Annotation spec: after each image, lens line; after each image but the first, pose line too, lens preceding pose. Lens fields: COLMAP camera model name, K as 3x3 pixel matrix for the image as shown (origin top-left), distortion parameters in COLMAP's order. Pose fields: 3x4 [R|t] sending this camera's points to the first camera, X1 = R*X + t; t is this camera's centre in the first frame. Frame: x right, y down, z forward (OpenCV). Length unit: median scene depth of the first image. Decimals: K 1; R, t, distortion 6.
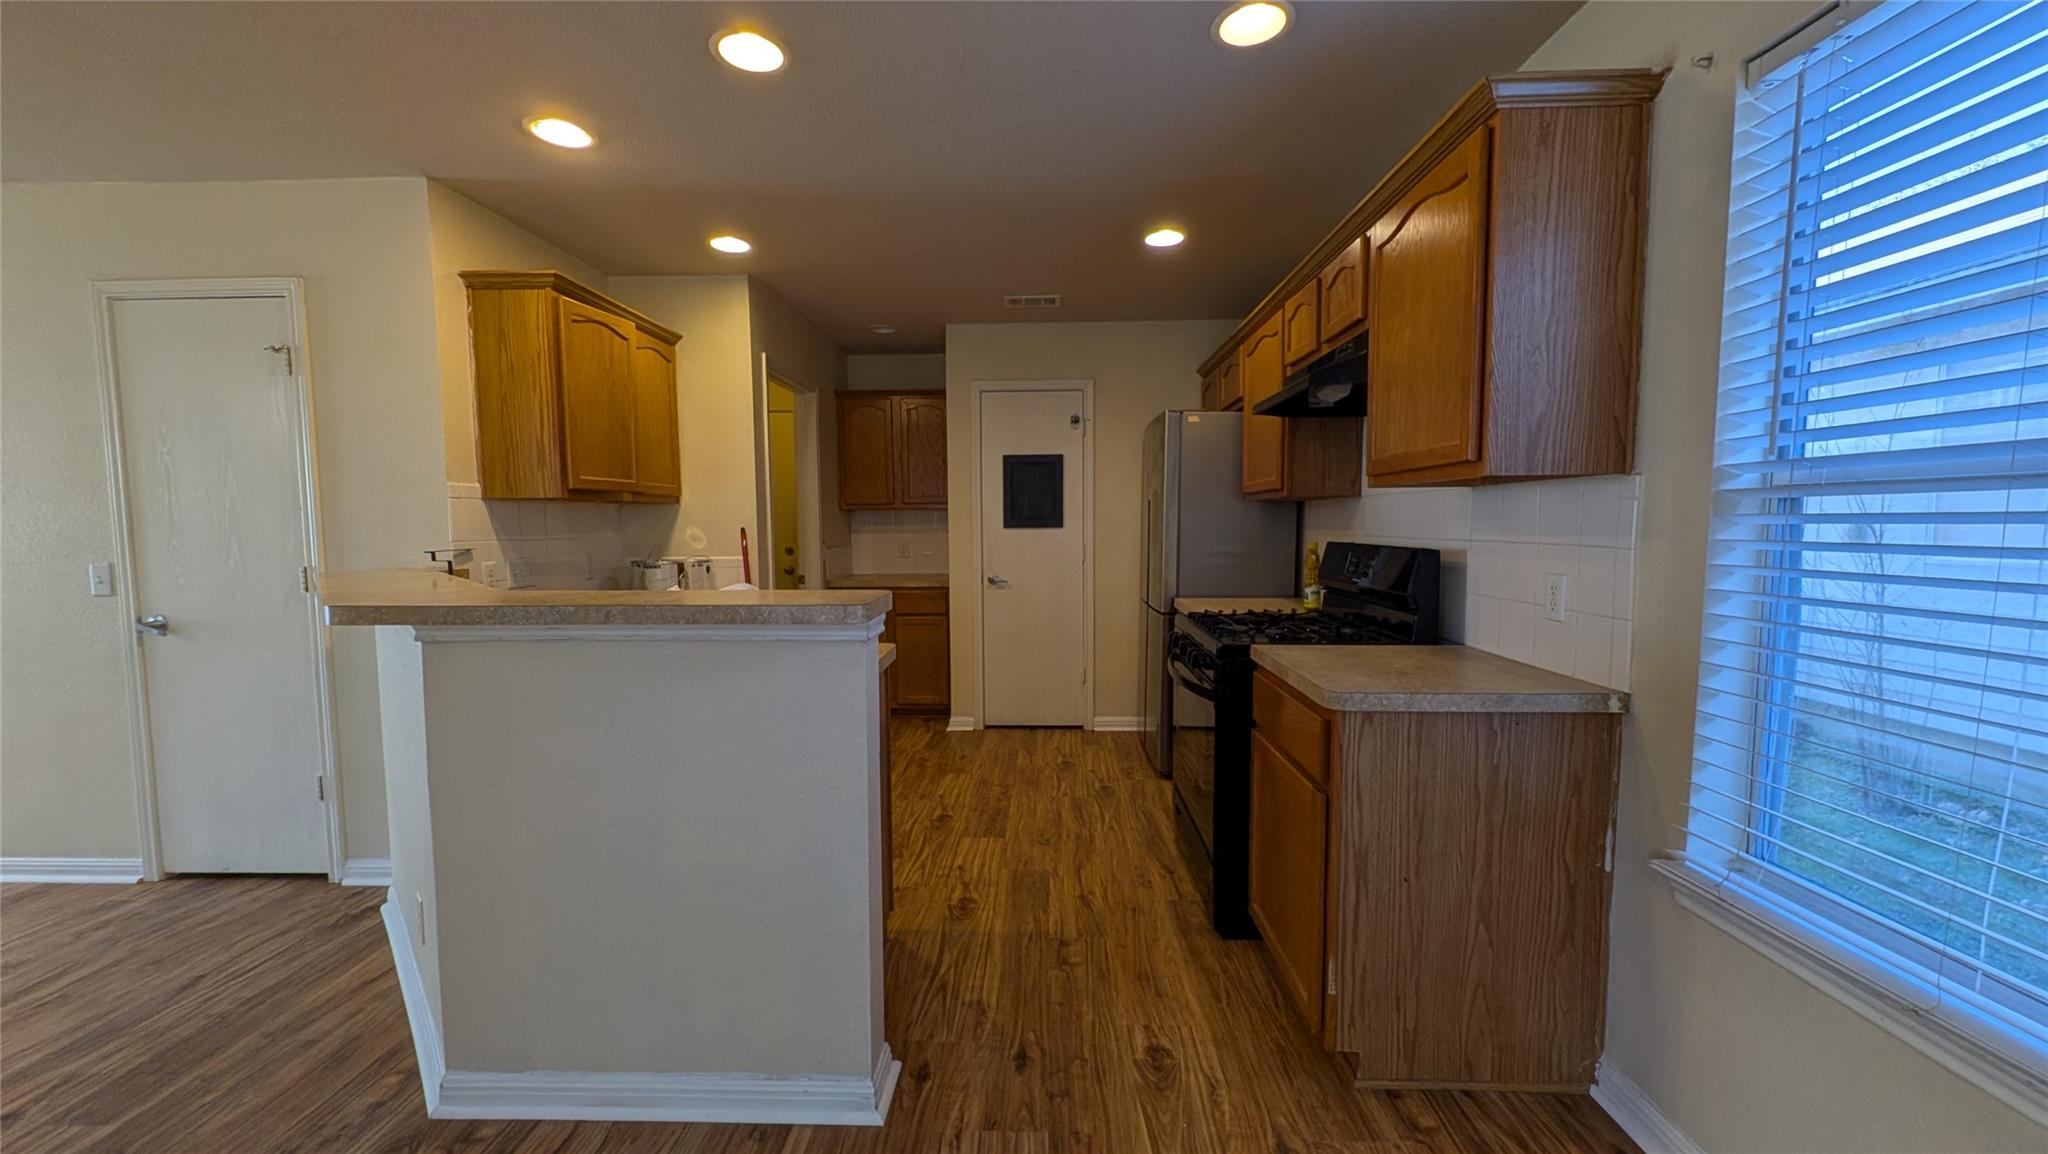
lens RADIAL K [[770.2, 0, 1024.0], [0, 770.2, 577.0], [0, 0, 1]] dist [0.002573, 0.000366]
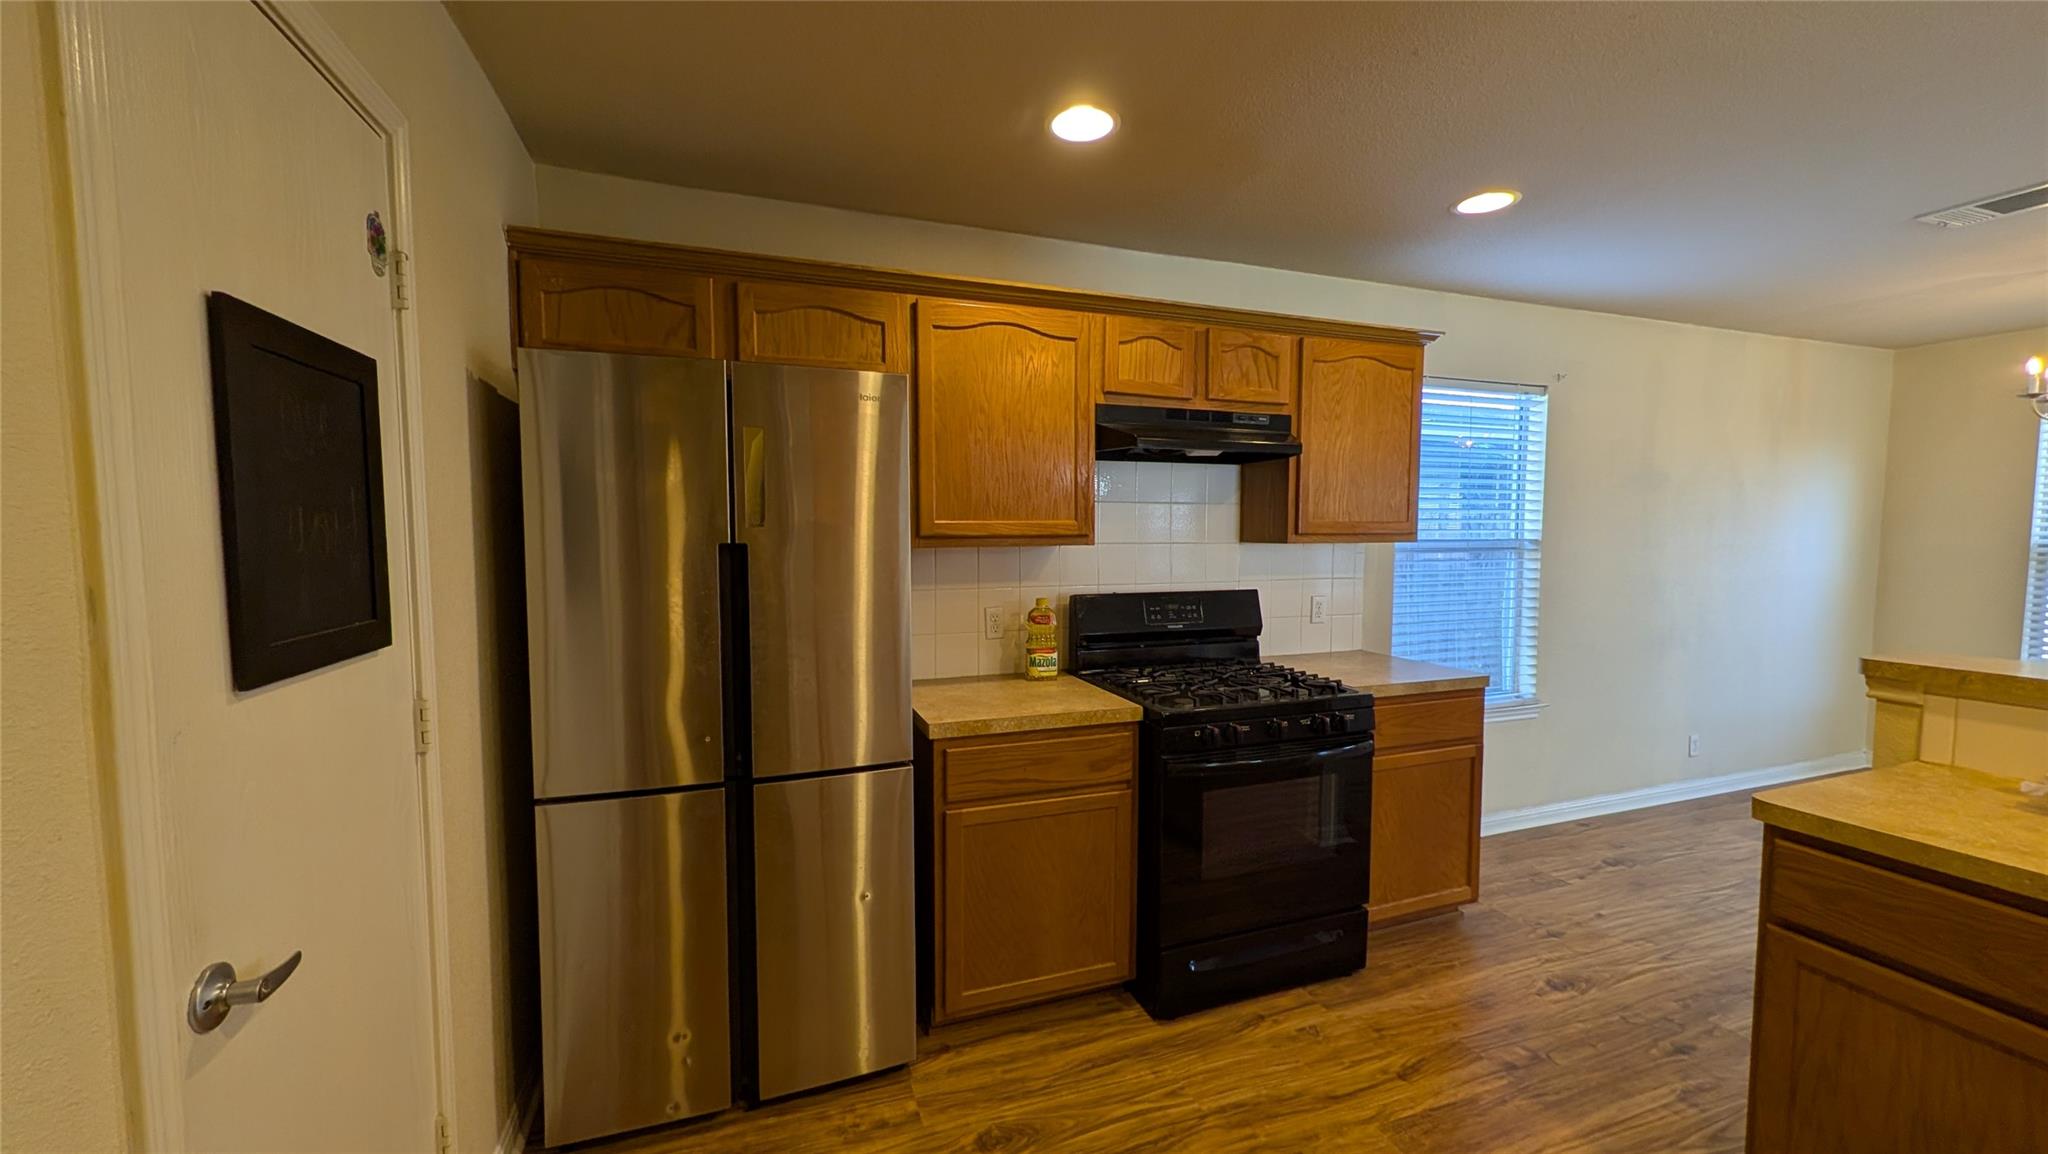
lens RADIAL K [[770.2, 0, 1024.0], [0, 770.2, 577.0], [0, 0, 1]] dist [0.002573, 0.000366]
pose [[-0.368468, -0.048504, 0.928374, -0.477715], [0.070119, 0.994343, 0.079781, -0.166028], [-0.926992, 0.094493, -0.362983, 1.598146]]
